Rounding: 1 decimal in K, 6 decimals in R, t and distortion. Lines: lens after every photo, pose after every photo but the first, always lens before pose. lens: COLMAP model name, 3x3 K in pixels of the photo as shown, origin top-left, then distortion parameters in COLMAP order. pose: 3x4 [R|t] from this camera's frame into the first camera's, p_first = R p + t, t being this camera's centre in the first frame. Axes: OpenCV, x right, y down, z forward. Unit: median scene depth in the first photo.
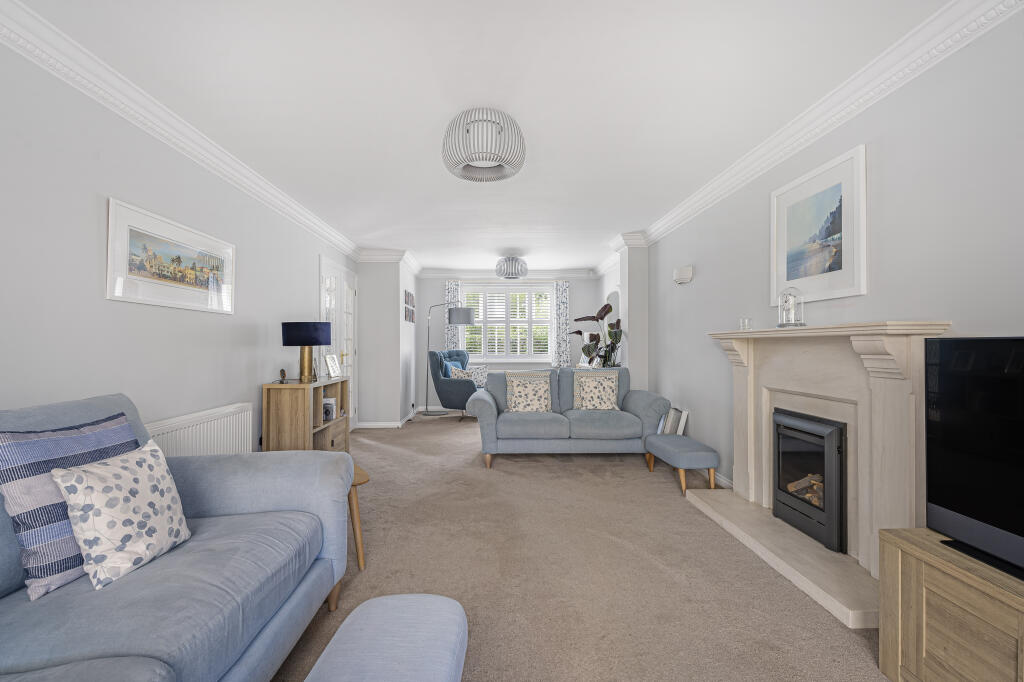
lens RADIAL K [[458.4, 0, 512.0], [0, 458.4, 341.0], [0, 0, 1]] dist [-0.001564, 0.000239]
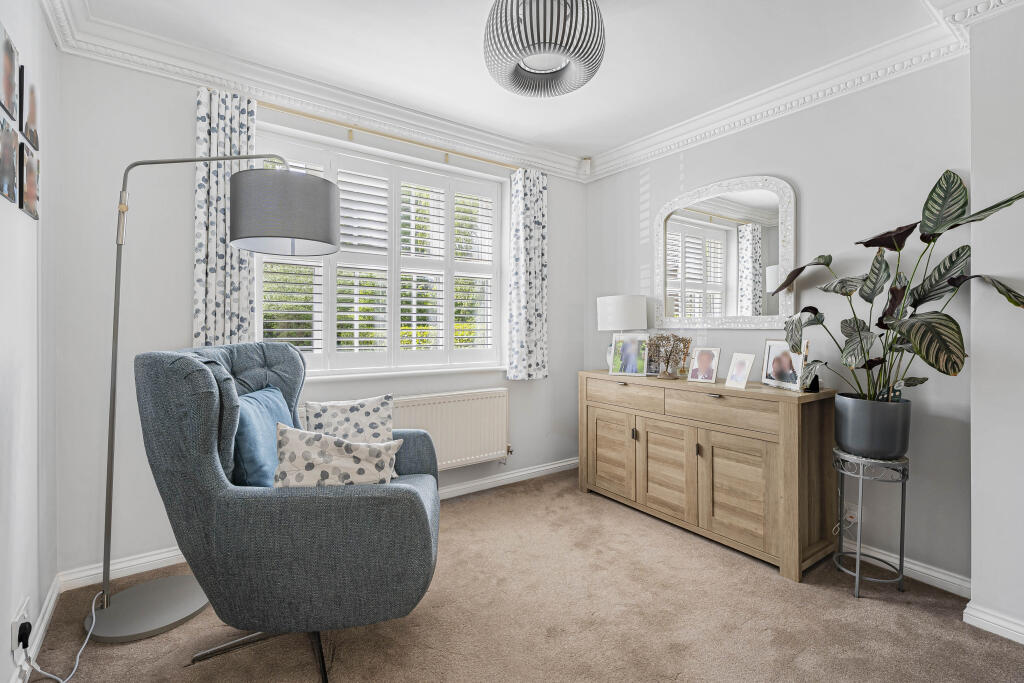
lens RADIAL K [[464.5, 0, 509.4], [0, 464.5, 330.3], [0, 0, 1]] dist [-0.000142, 0.000155]
pose [[0.848236, -0.002711, 0.529611, -0.147534], [-0.000905, 0.999978, 0.006568, 0.010894], [-0.529617, -0.006051, 0.848215, 0.734570]]
